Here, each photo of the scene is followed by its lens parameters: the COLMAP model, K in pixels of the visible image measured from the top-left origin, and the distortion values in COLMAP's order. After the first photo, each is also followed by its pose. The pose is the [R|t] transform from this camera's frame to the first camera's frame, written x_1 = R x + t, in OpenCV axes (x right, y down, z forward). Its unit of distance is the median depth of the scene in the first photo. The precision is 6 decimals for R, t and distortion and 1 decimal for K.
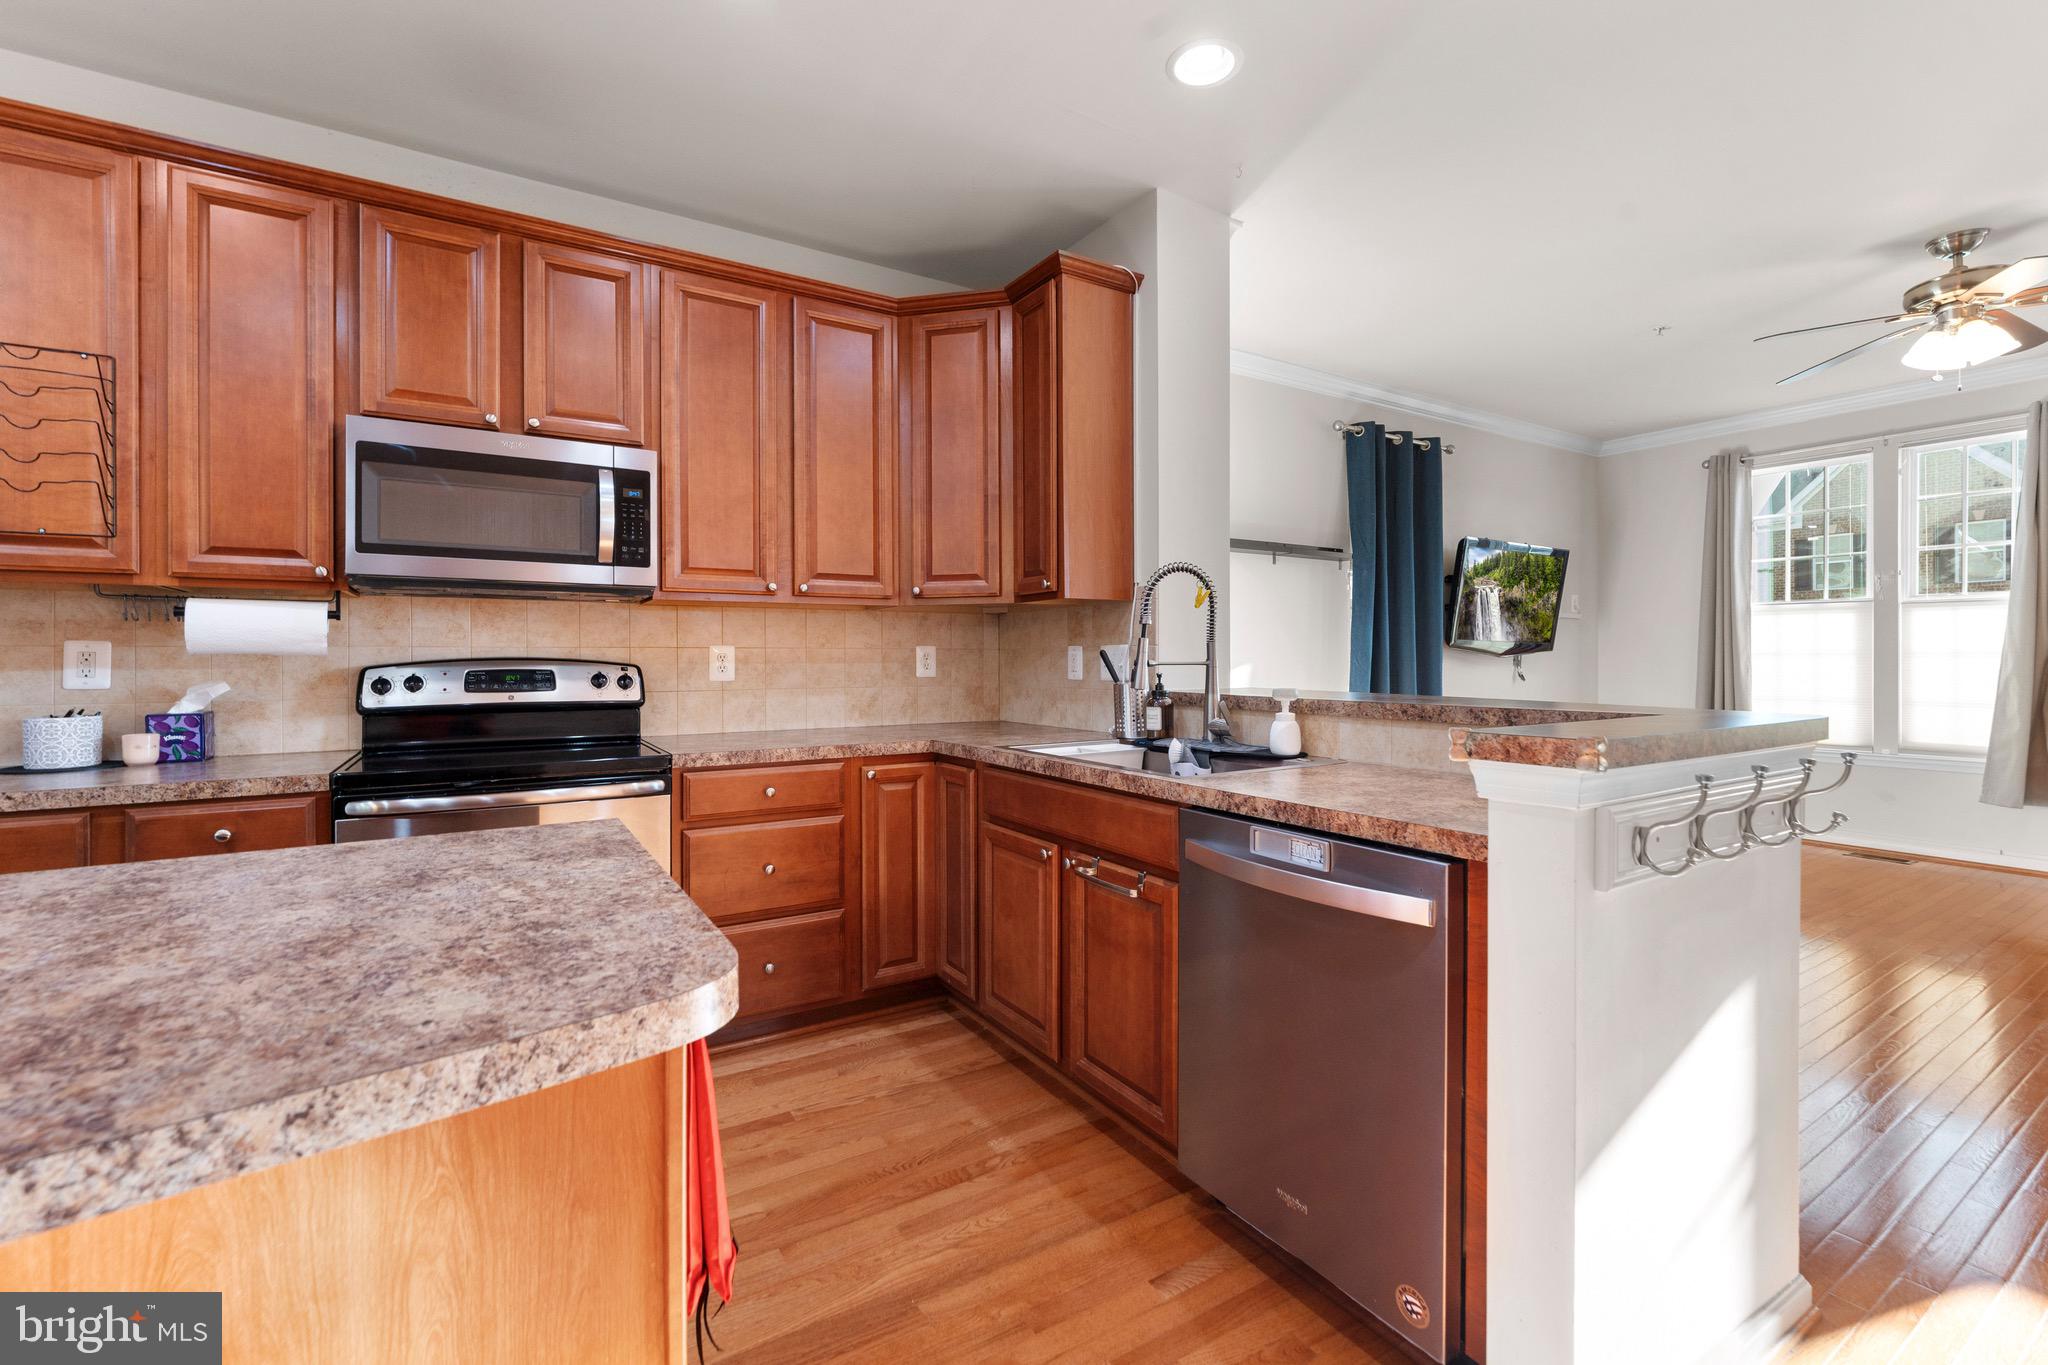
lens RADIAL K [[870.0, 0, 1016.7], [0, 870.0, 661.2], [0, 0, 1]] dist [-0.005104, 0.000914]
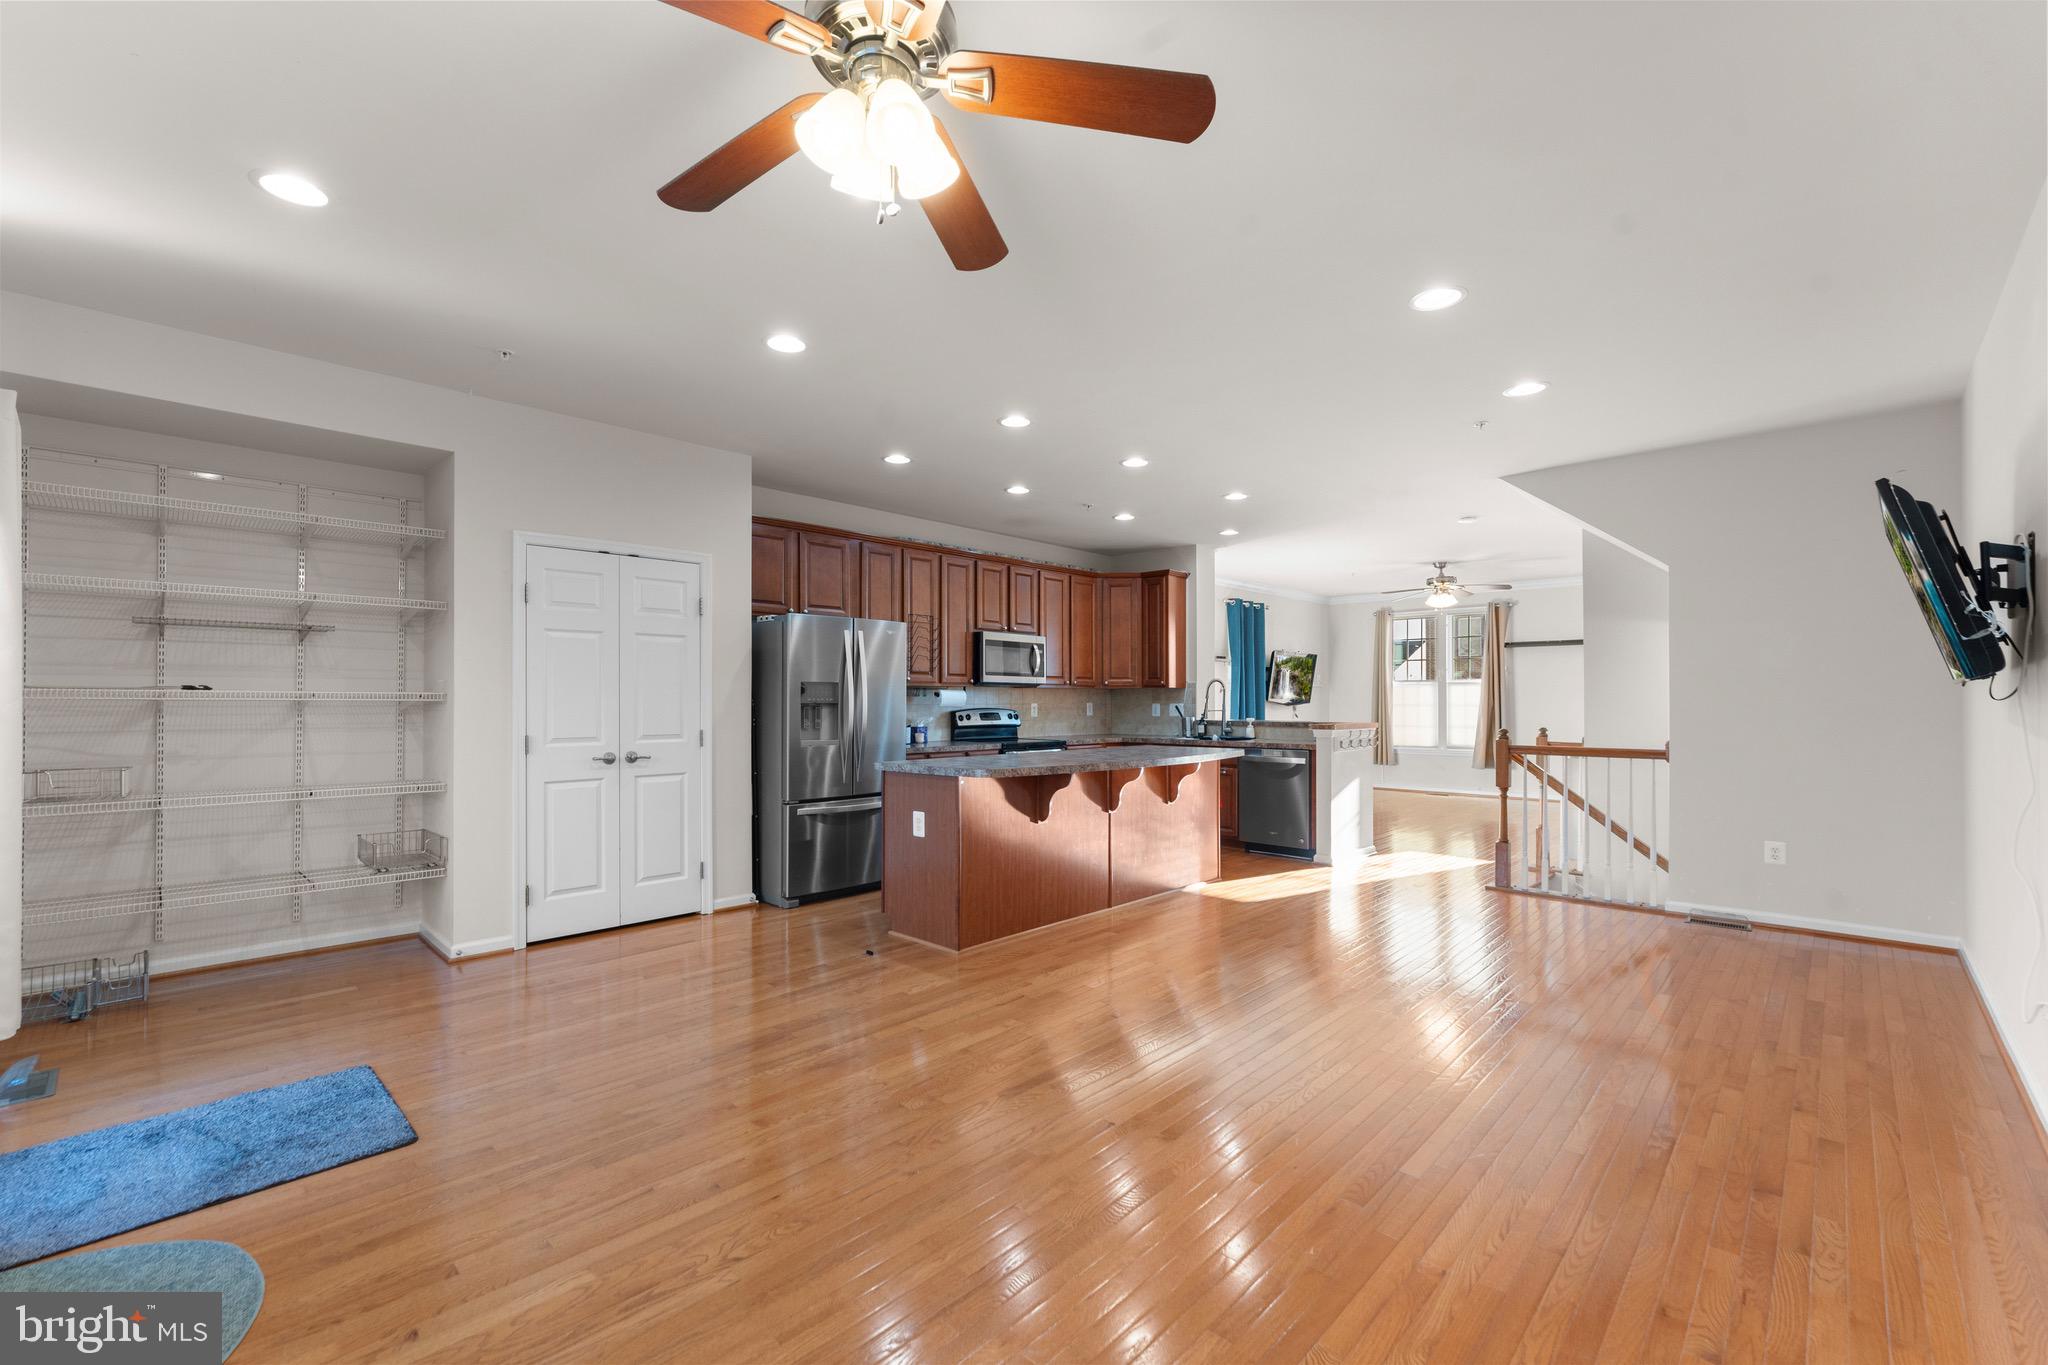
lens RADIAL K [[870.0, 0, 1019.3], [0, 870.0, 686.6], [0, 0, 1]] dist [-0.005104, 0.000914]
pose [[0.968229, 0.007998, 0.249938, -1.185731], [-0.003156, 0.999800, -0.019766, -0.018322], [-0.250046, 0.018349, 0.968060, -1.721750]]
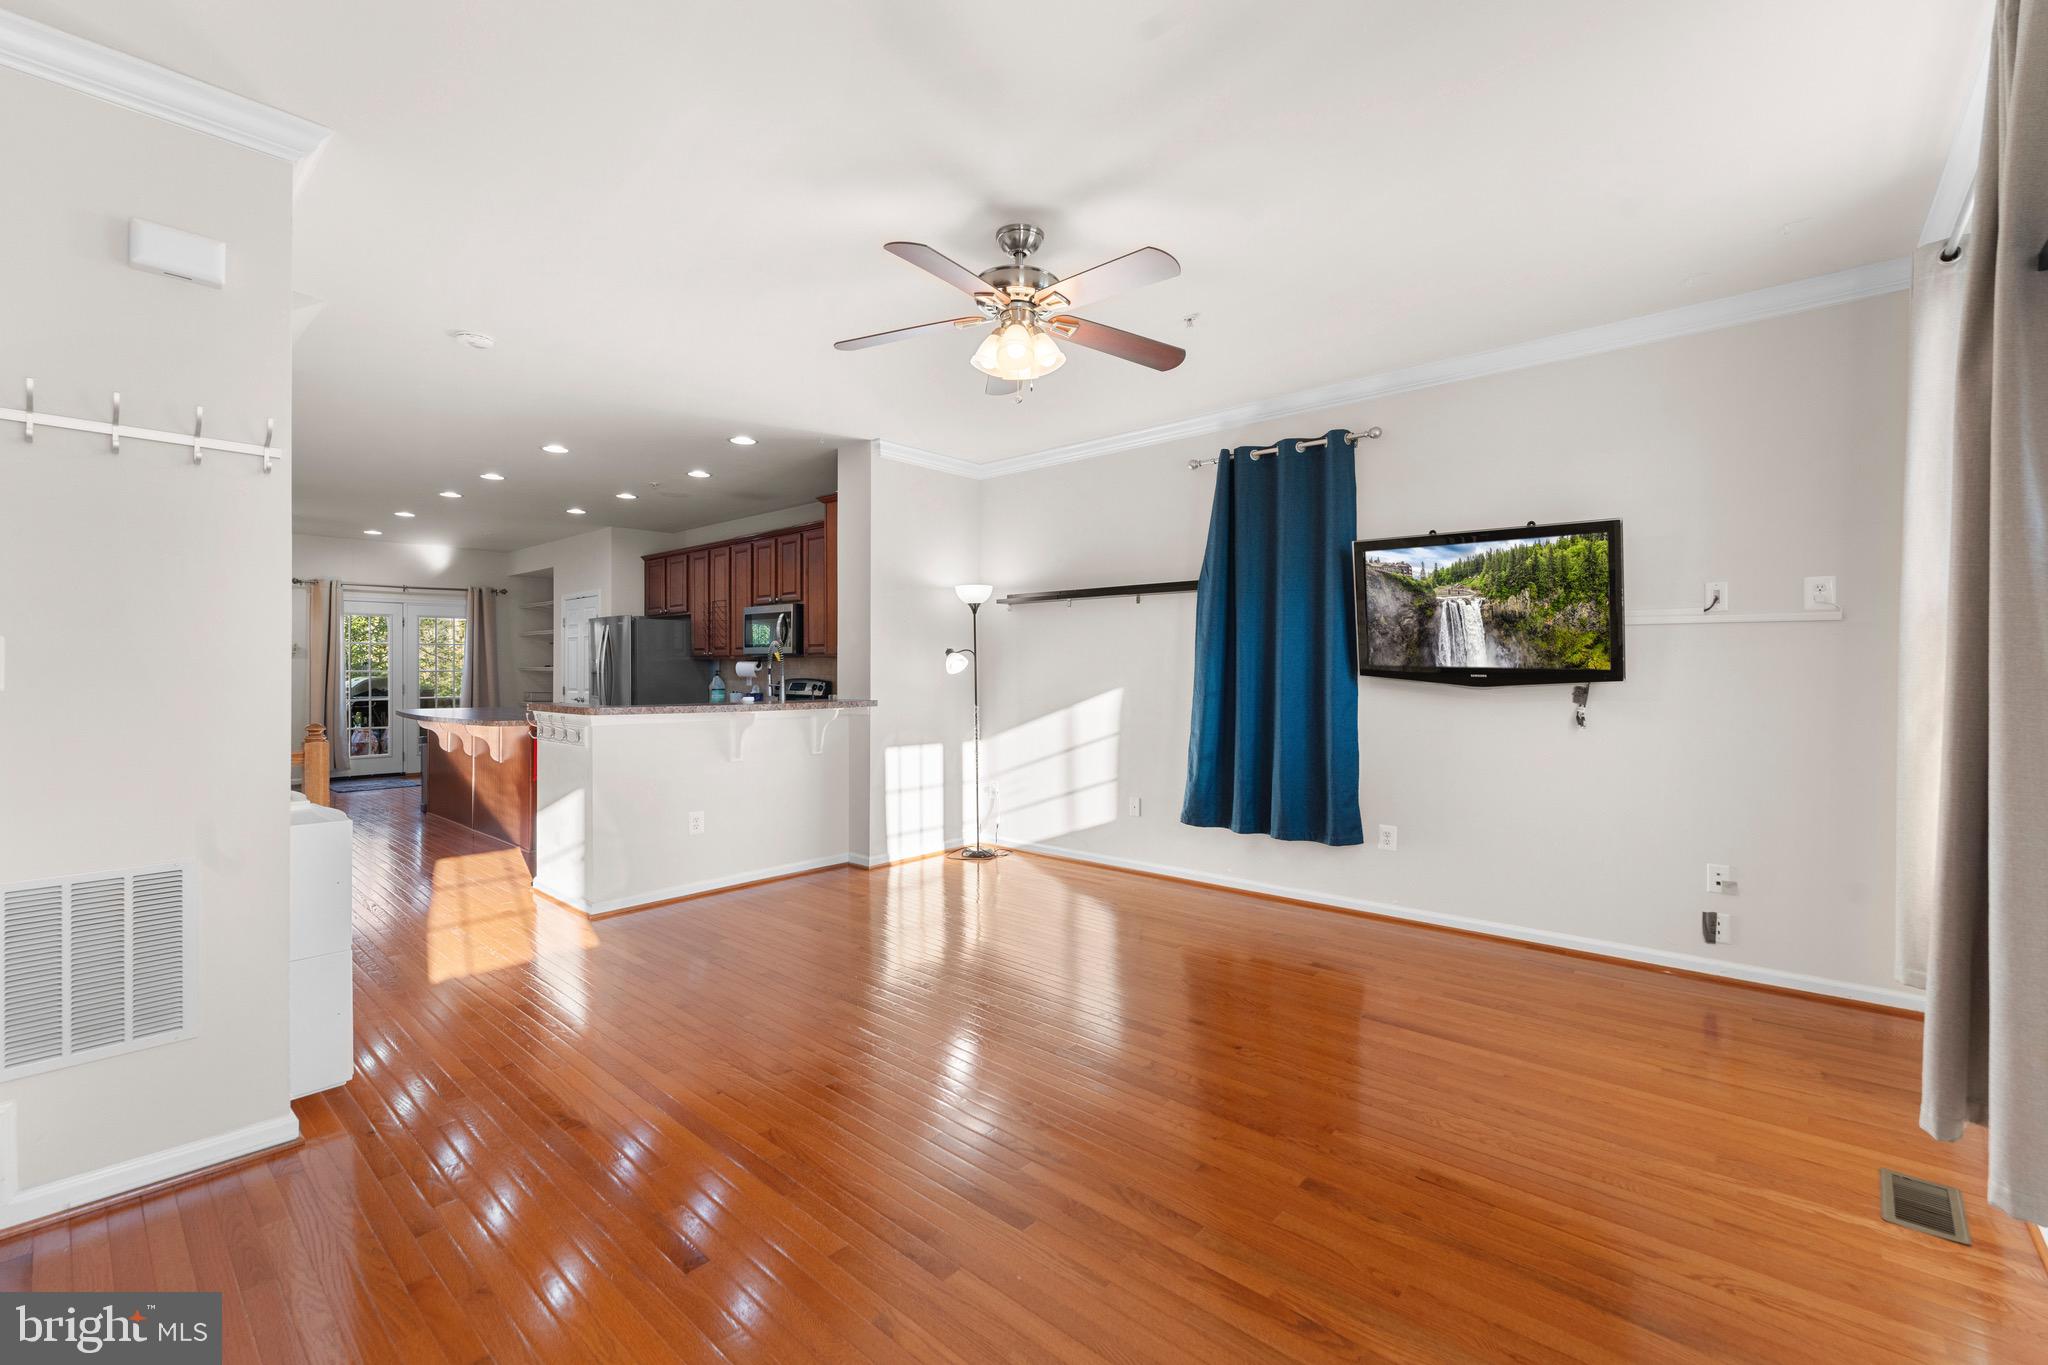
lens RADIAL K [[870.0, 0, 1006.4], [0, 870.0, 670.2], [0, 0, 1]] dist [-0.005104, 0.000914]
pose [[0.271358, 0.006090, -0.962459, 2.303407], [-0.005394, 0.999974, 0.004807, -0.051601], [0.962463, 0.003887, 0.271384, 0.884762]]
